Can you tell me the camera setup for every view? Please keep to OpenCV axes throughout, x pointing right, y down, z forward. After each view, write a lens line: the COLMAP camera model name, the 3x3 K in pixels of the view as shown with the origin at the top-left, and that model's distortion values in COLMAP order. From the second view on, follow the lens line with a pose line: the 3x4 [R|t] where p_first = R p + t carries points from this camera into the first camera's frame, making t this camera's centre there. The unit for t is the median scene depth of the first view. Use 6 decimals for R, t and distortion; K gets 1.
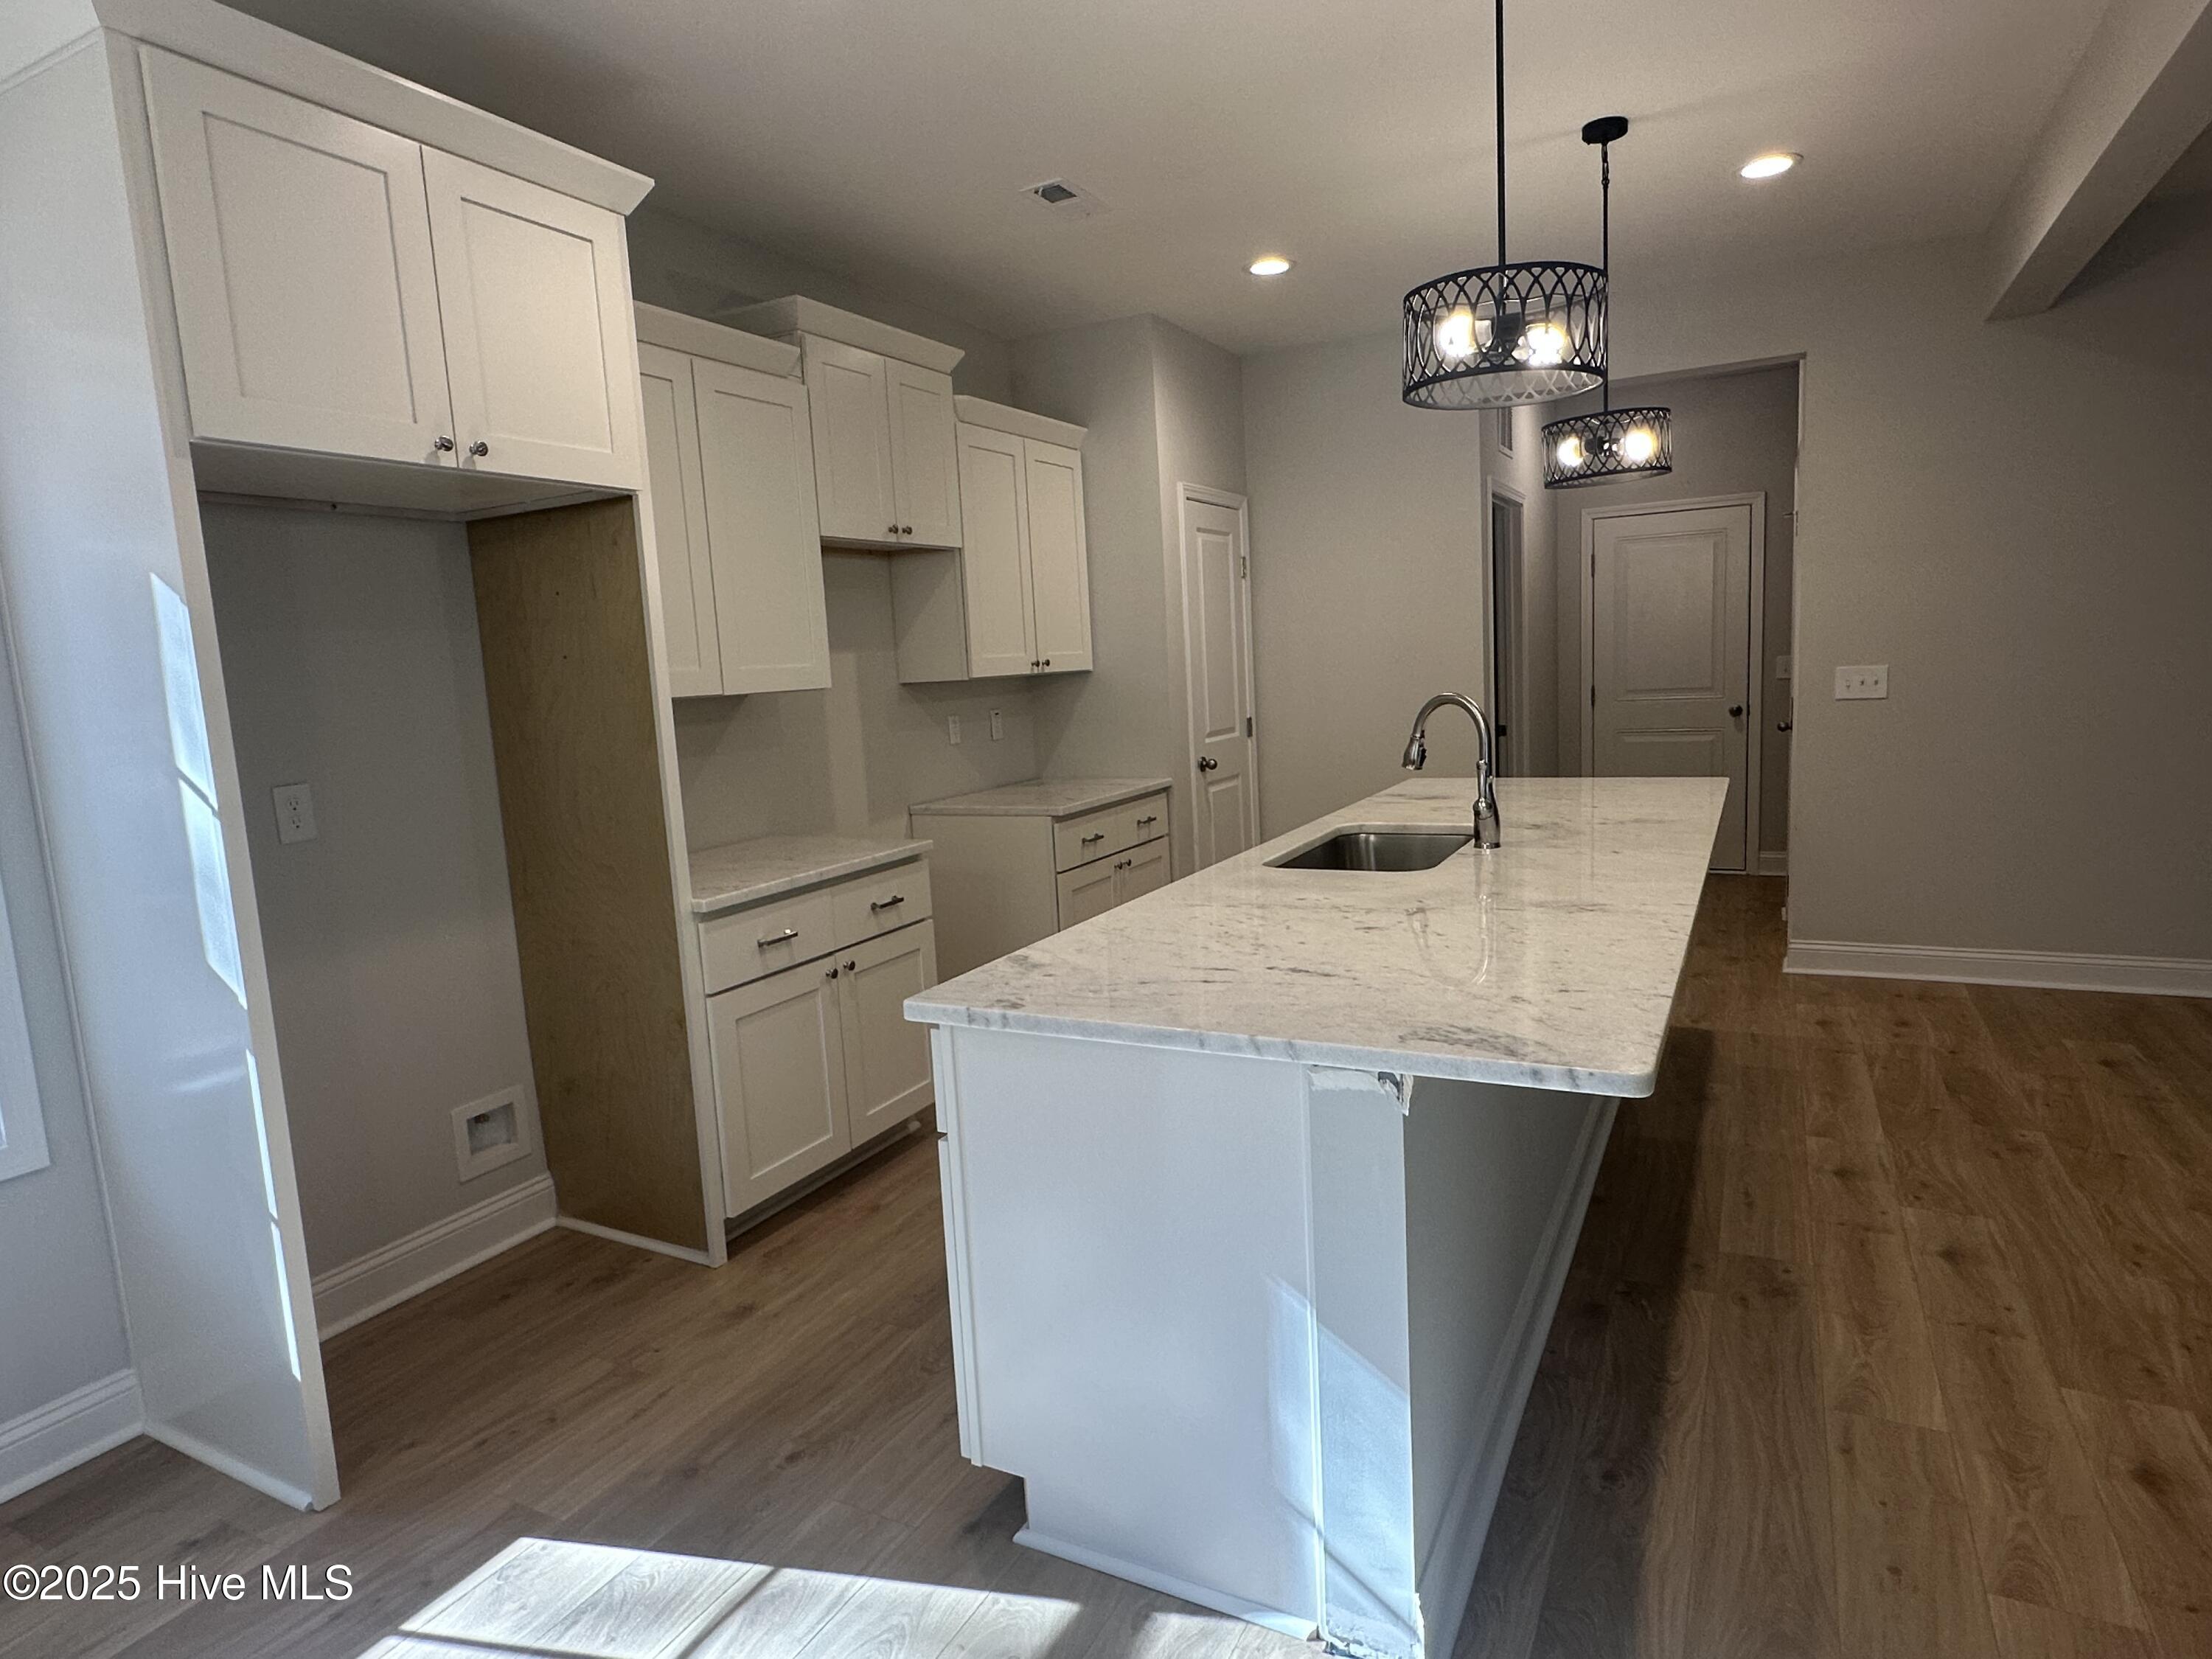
lens RADIAL K [[1255.0, 0, 1101.8], [0, 1255.0, 836.0], [0, 0, 1]] dist [-0.000592, 0.001043]
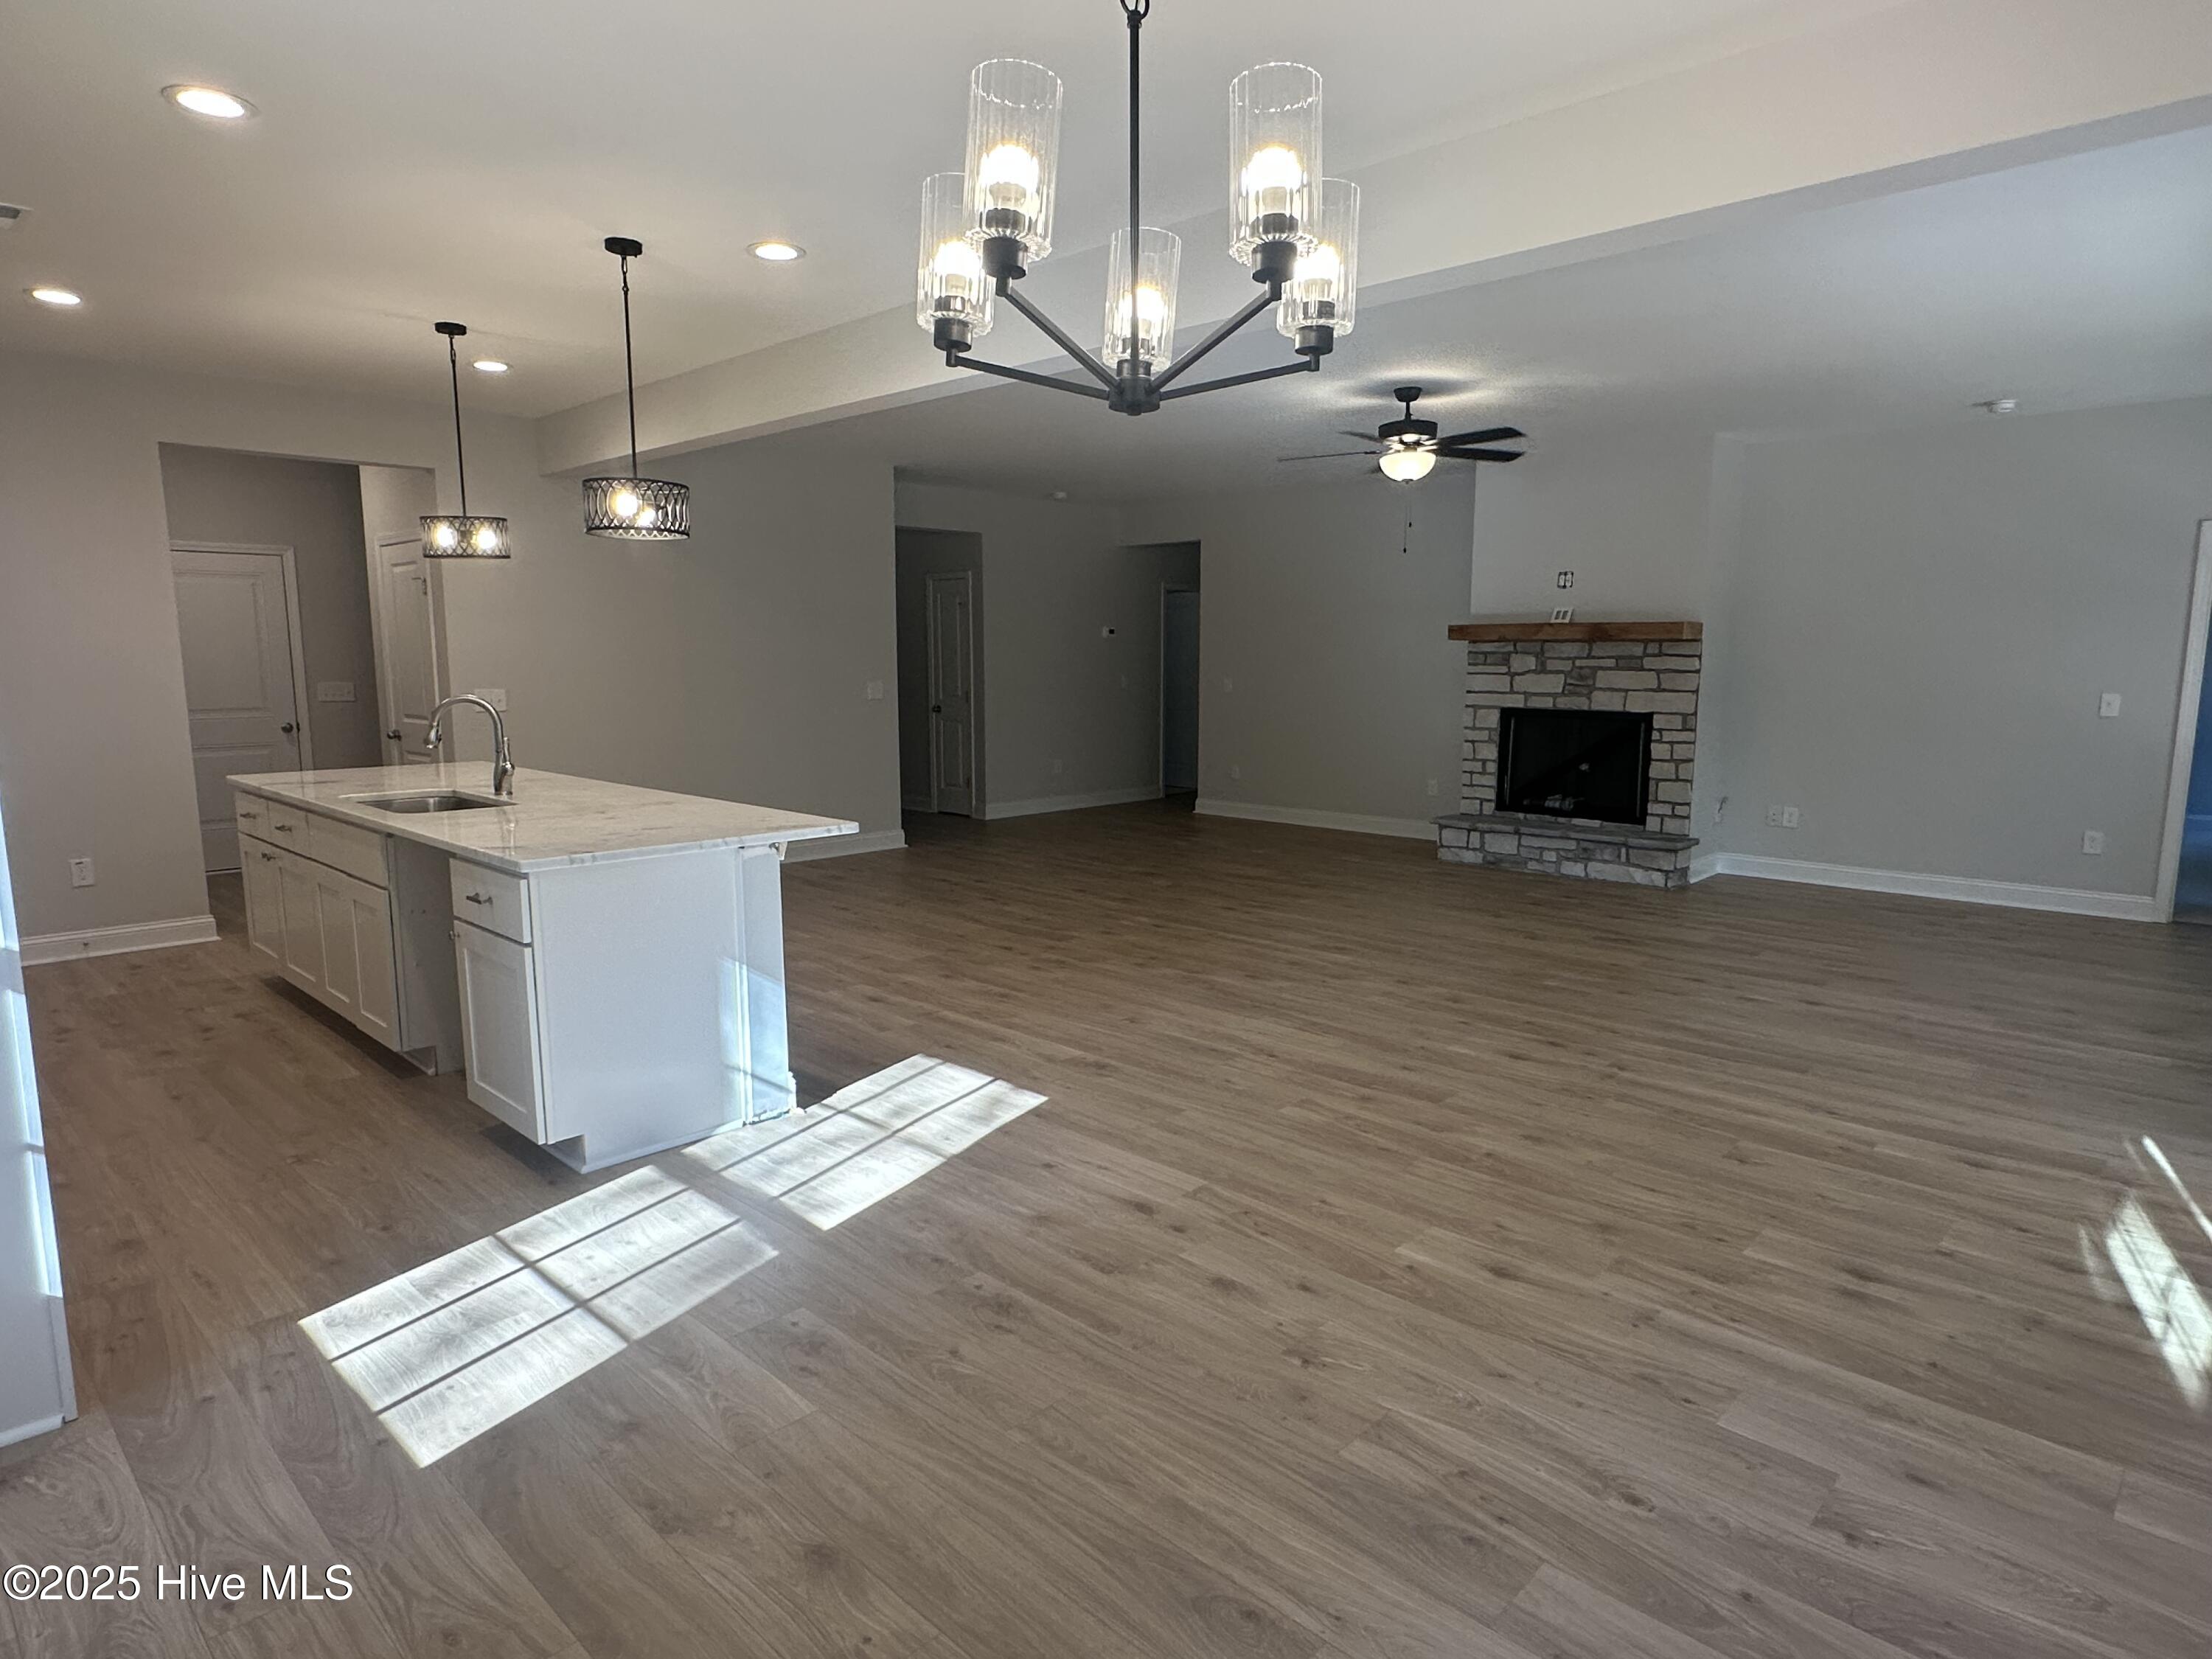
lens RADIAL K [[1255.0, 0, 1101.8], [0, 1255.0, 836.0], [0, 0, 1]] dist [-0.000592, 0.001043]
pose [[0.279053, -0.087353, 0.956294, -1.084039], [0.117869, 0.991439, 0.056168, 0.065795], [-0.953014, 0.097044, 0.286960, -0.160699]]
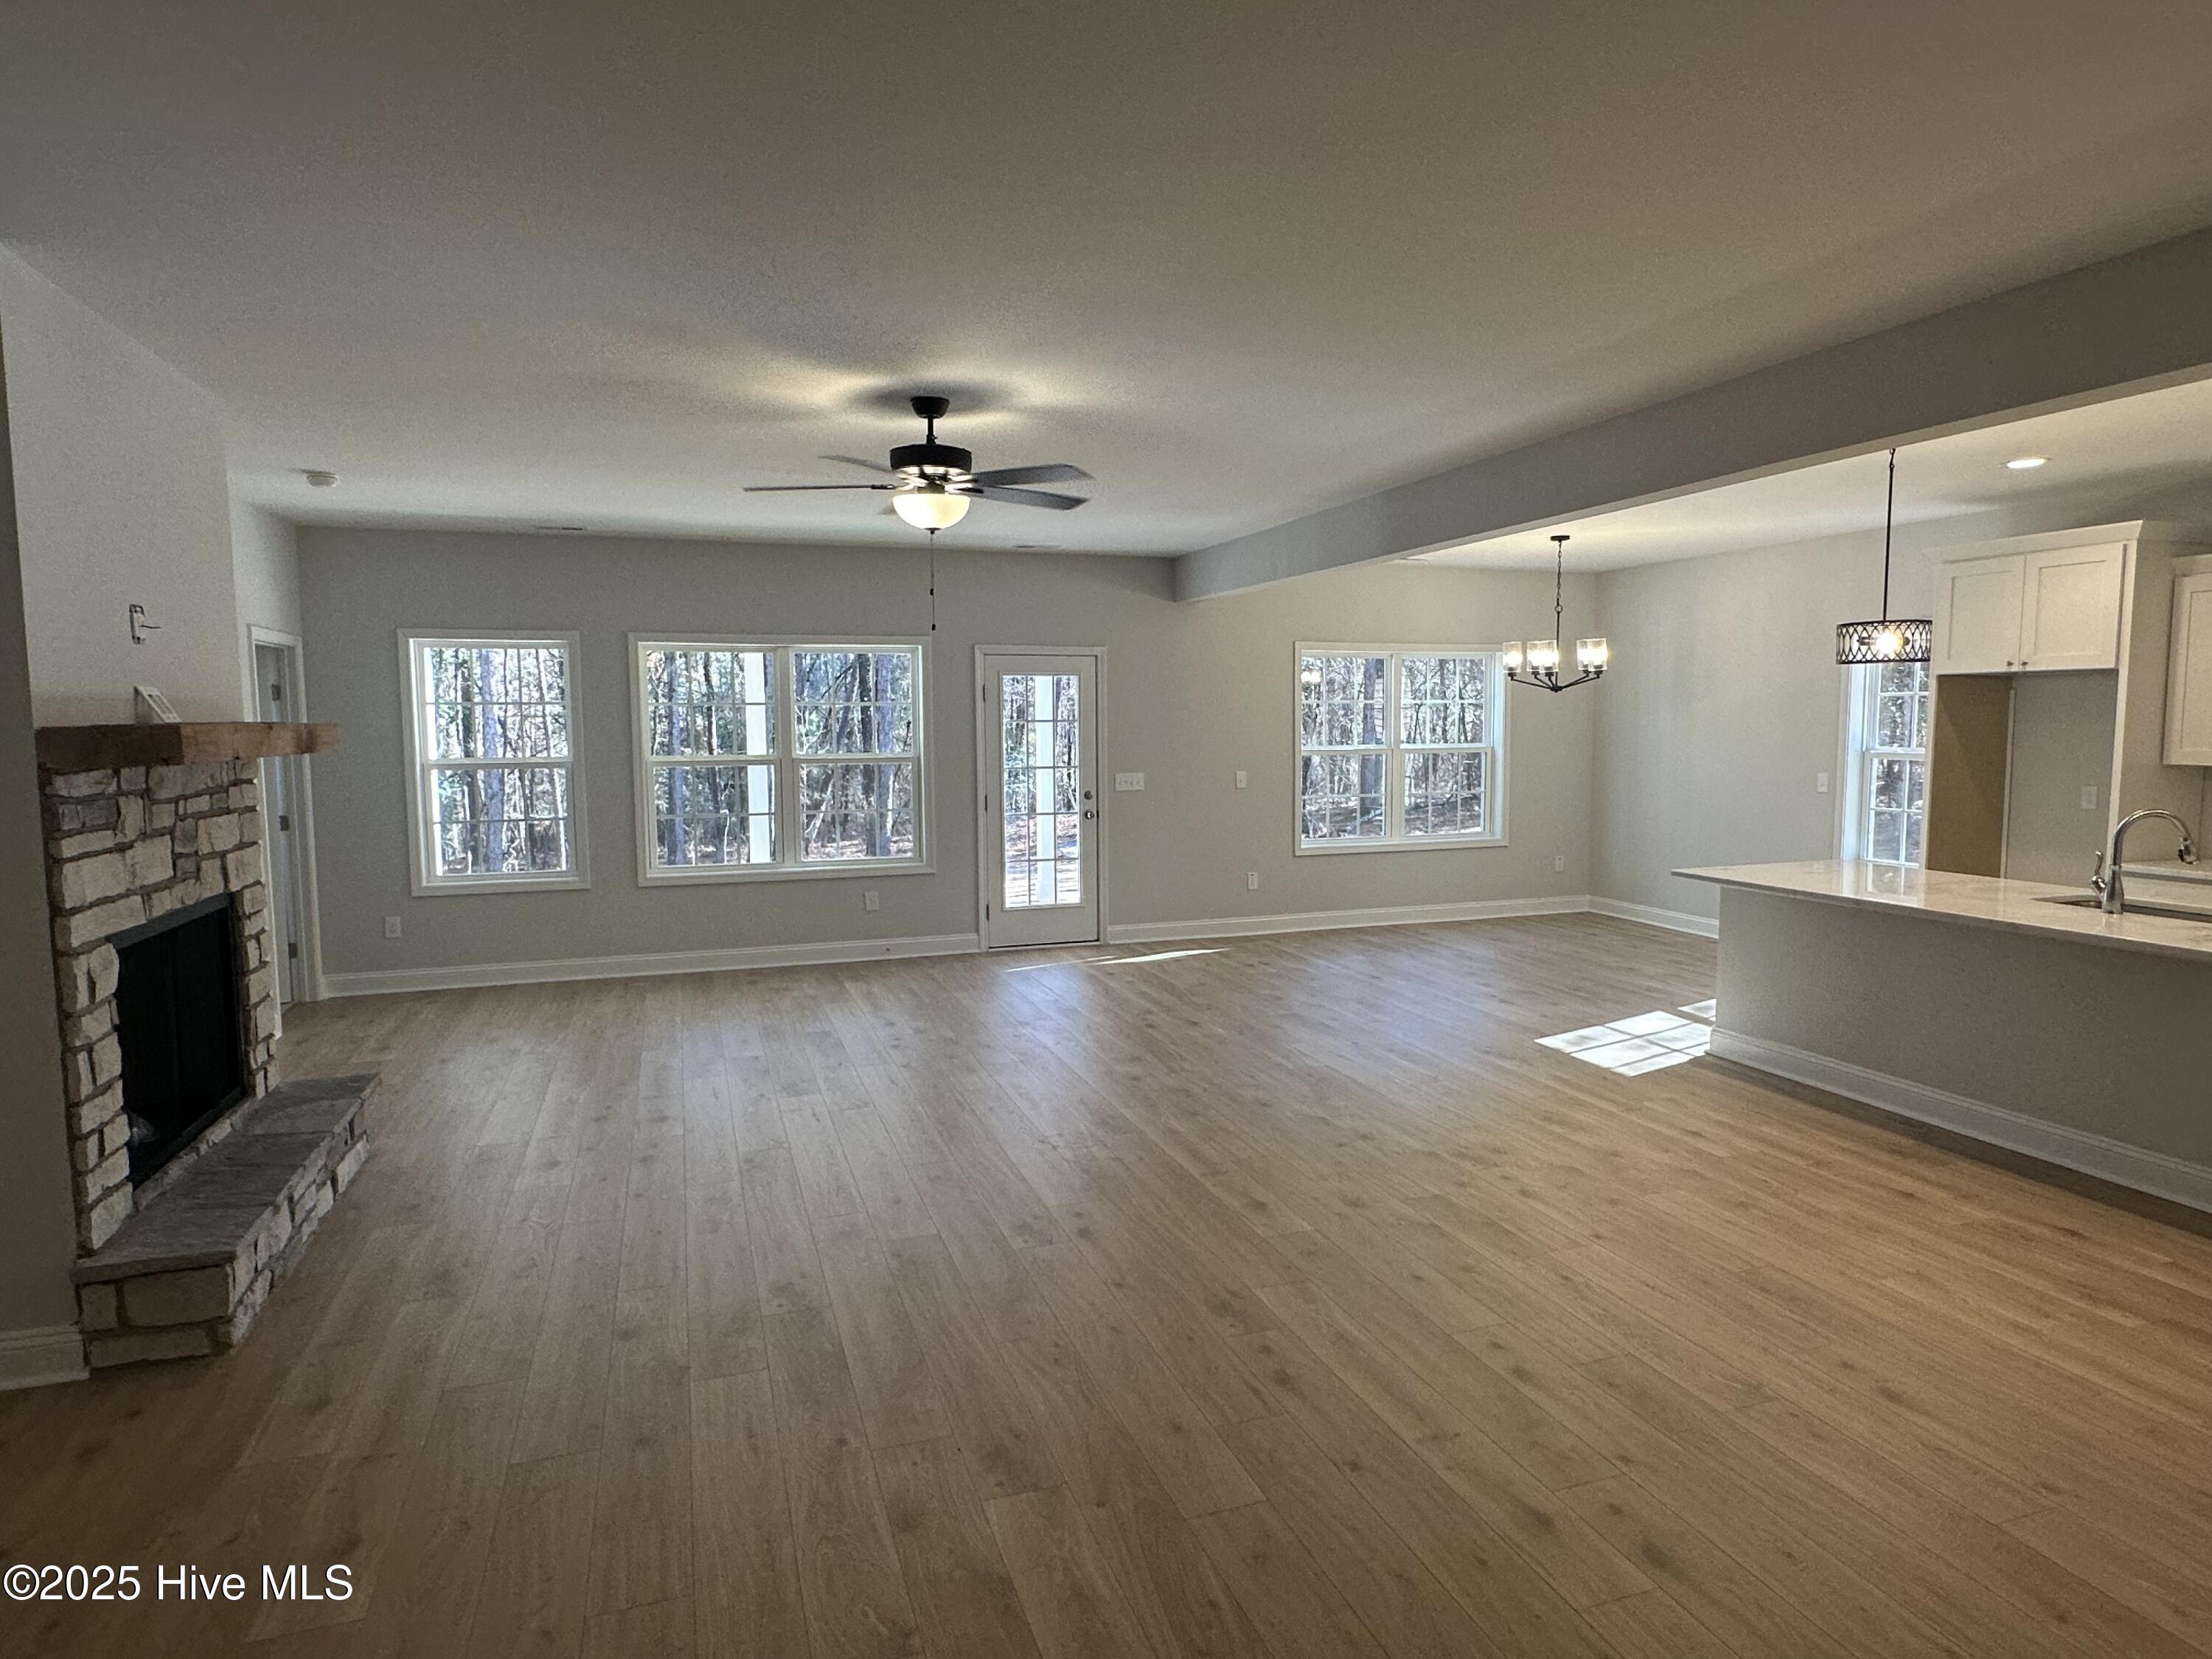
lens RADIAL K [[1256.5, 0, 1106.0], [0, 1256.5, 829.5], [0, 0, 1]] dist [-0.003376, -0.001471]
pose [[-0.686445, 0.122403, -0.716806, 2.396522], [-0.057621, 0.973476, 0.221413, -0.380766], [0.724895, 0.193291, -0.661185, 1.220891]]
